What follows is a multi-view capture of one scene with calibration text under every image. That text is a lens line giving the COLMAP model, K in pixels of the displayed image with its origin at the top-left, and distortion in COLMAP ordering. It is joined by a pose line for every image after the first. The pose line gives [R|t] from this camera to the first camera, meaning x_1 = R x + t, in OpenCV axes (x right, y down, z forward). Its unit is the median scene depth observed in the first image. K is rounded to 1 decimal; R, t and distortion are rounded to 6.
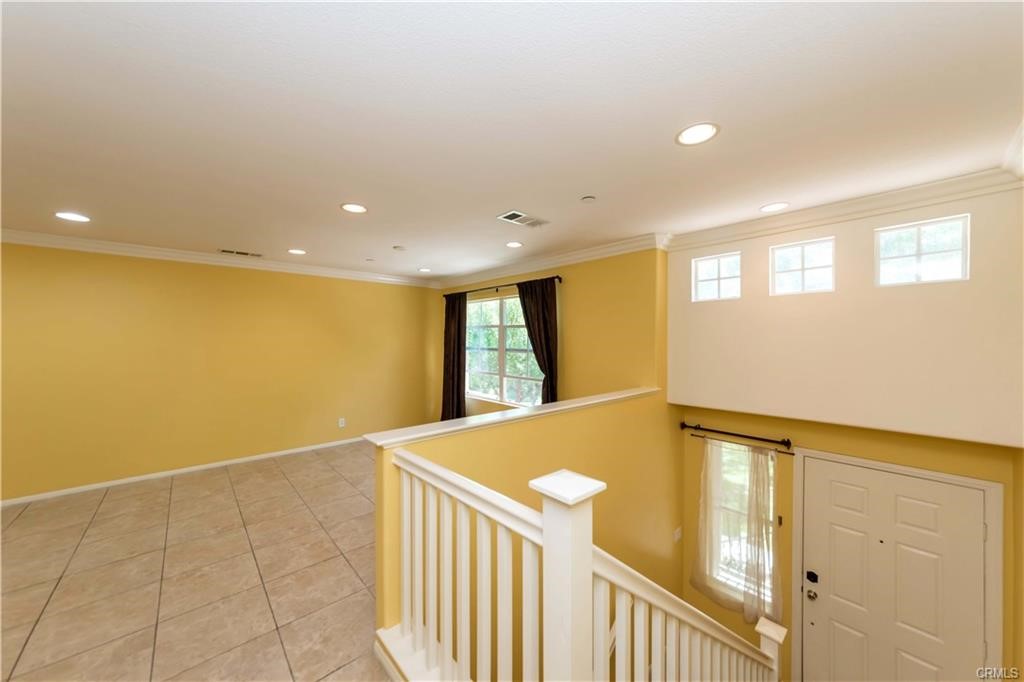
lens RADIAL K [[369.4, 0, 509.4], [0, 369.4, 334.4], [0, 0, 1]] dist [-0.001977, 0.001486]
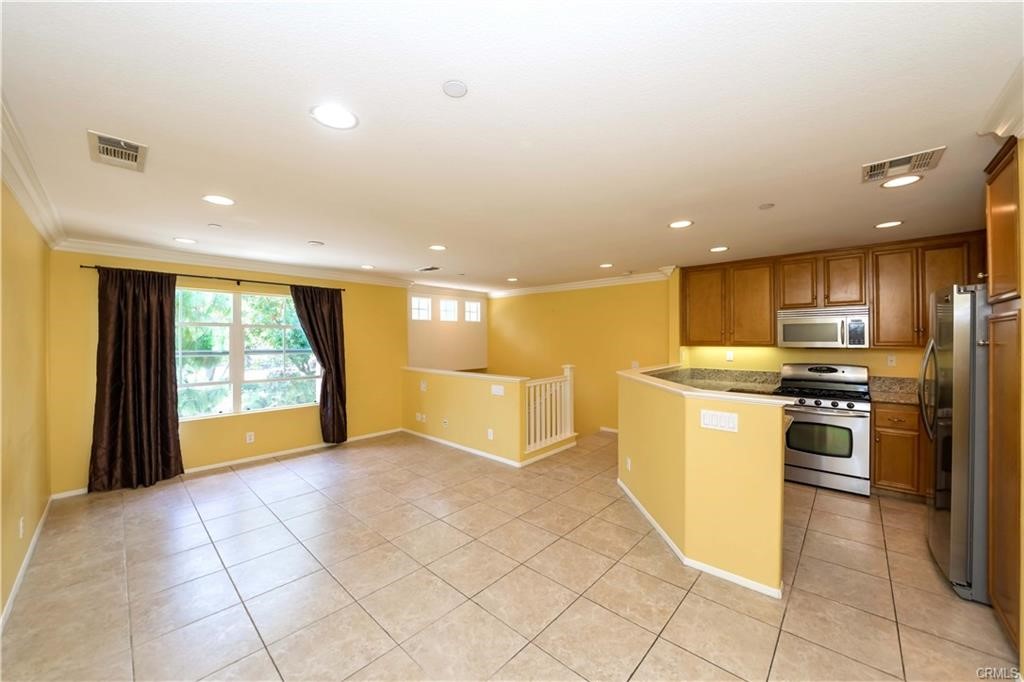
lens RADIAL K [[377.0, 0, 512.8], [0, 377.0, 338.7], [0, 0, 1]] dist [-0.024761, -0.000152]
pose [[-0.099218, -0.003726, 0.995059, -1.192643], [-0.015527, 0.999877, 0.002196, -0.002925], [-0.994945, -0.015232, -0.099263, 0.555584]]
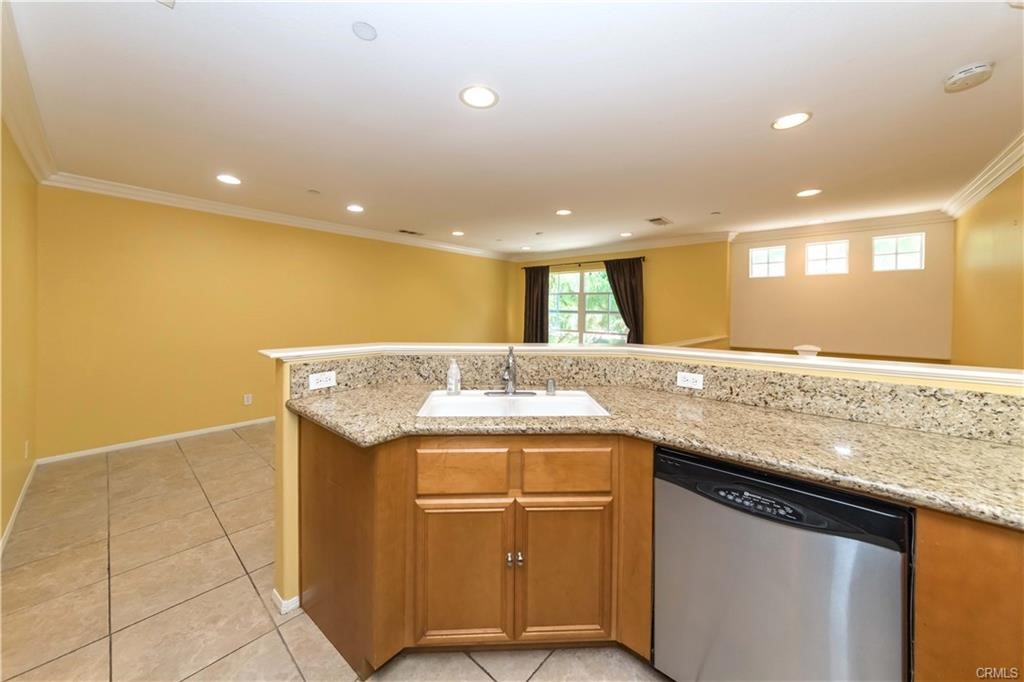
lens RADIAL K [[369.4, 0, 510.3], [0, 369.4, 310.1], [0, 0, 1]] dist [-0.001977, 0.001486]
pose [[0.994193, 0.009169, 0.107224, -0.505016], [-0.010714, 0.999847, 0.013842, 0.025139], [-0.107081, -0.014911, 0.994139, -0.305016]]
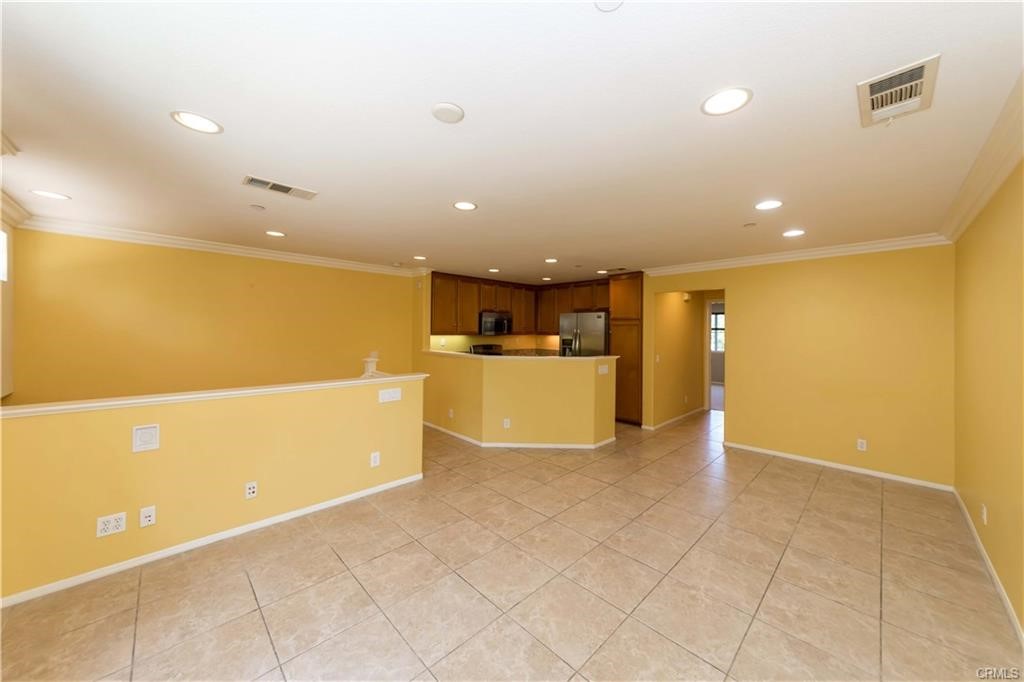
lens RADIAL K [[369.4, 0, 512.2], [0, 369.4, 336.4], [0, 0, 1]] dist [-0.001977, 0.001486]
pose [[-0.998579, -0.008914, -0.052538, -0.320045], [-0.008696, 0.999953, -0.004369, 0.022516], [0.052574, -0.003906, -0.998609, 1.318408]]
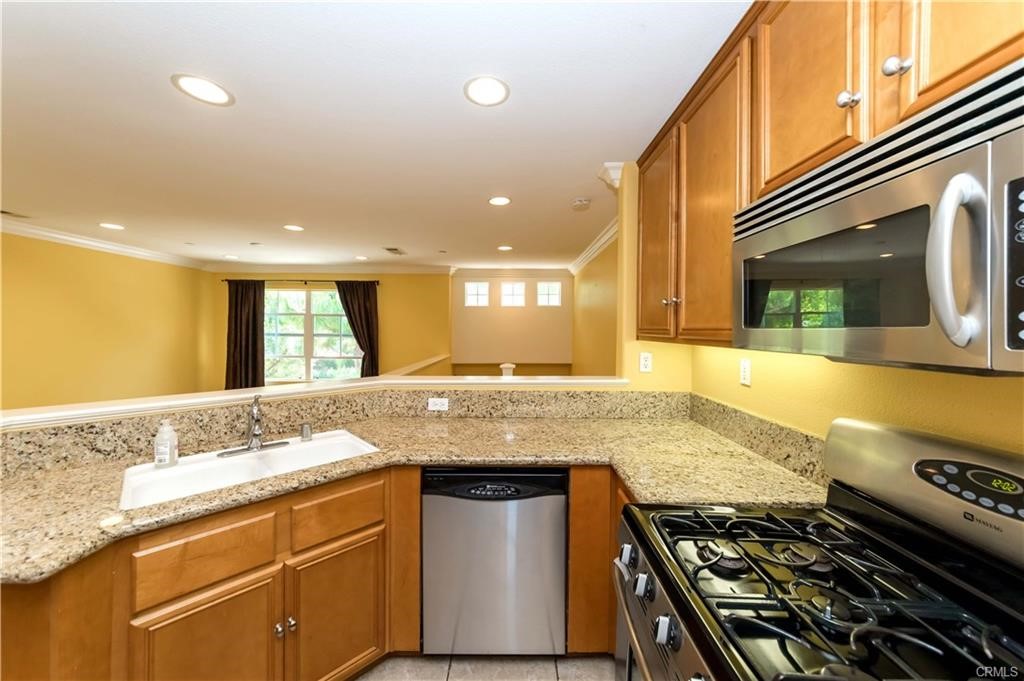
lens RADIAL K [[369.4, 0, 515.9], [0, 369.4, 325.0], [0, 0, 1]] dist [-0.001977, 0.001486]
pose [[0.667772, 0.008913, 0.744312, -0.561708], [-0.016011, 0.999869, 0.002391, -0.002348], [-0.744194, -0.013514, 0.667827, -0.325628]]
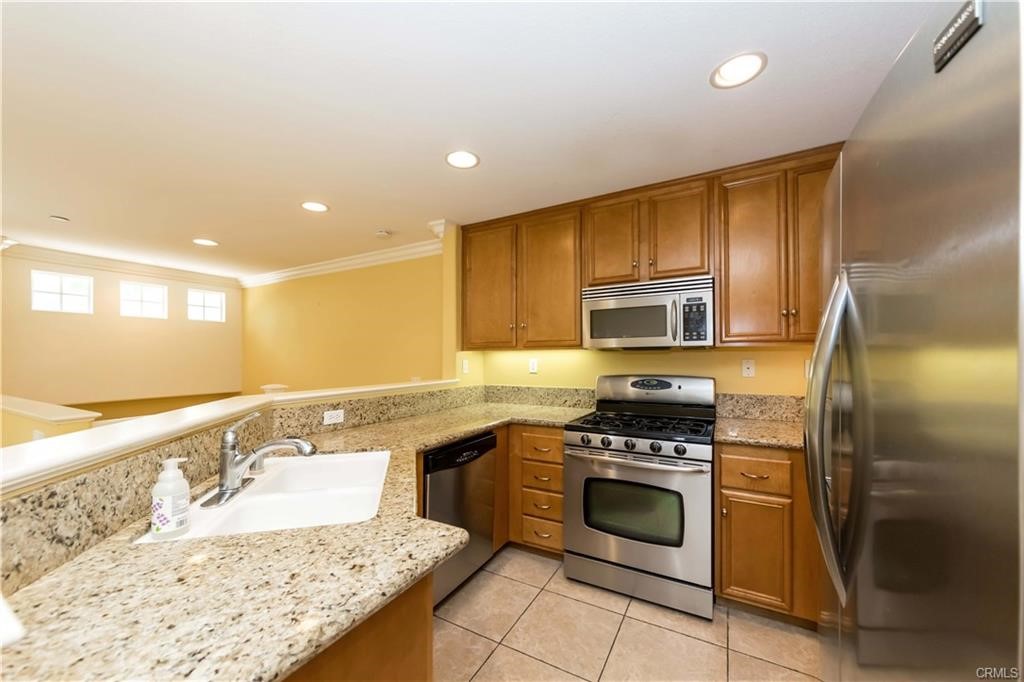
lens RADIAL K [[369.4, 0, 512.6], [0, 369.4, 360.2], [0, 0, 1]] dist [-0.001977, 0.001486]
pose [[-0.312308, -0.006992, 0.949955, -0.778897], [-0.010157, 0.999940, 0.004021, 0.030833], [-0.949927, -0.008393, -0.312361, 0.015146]]
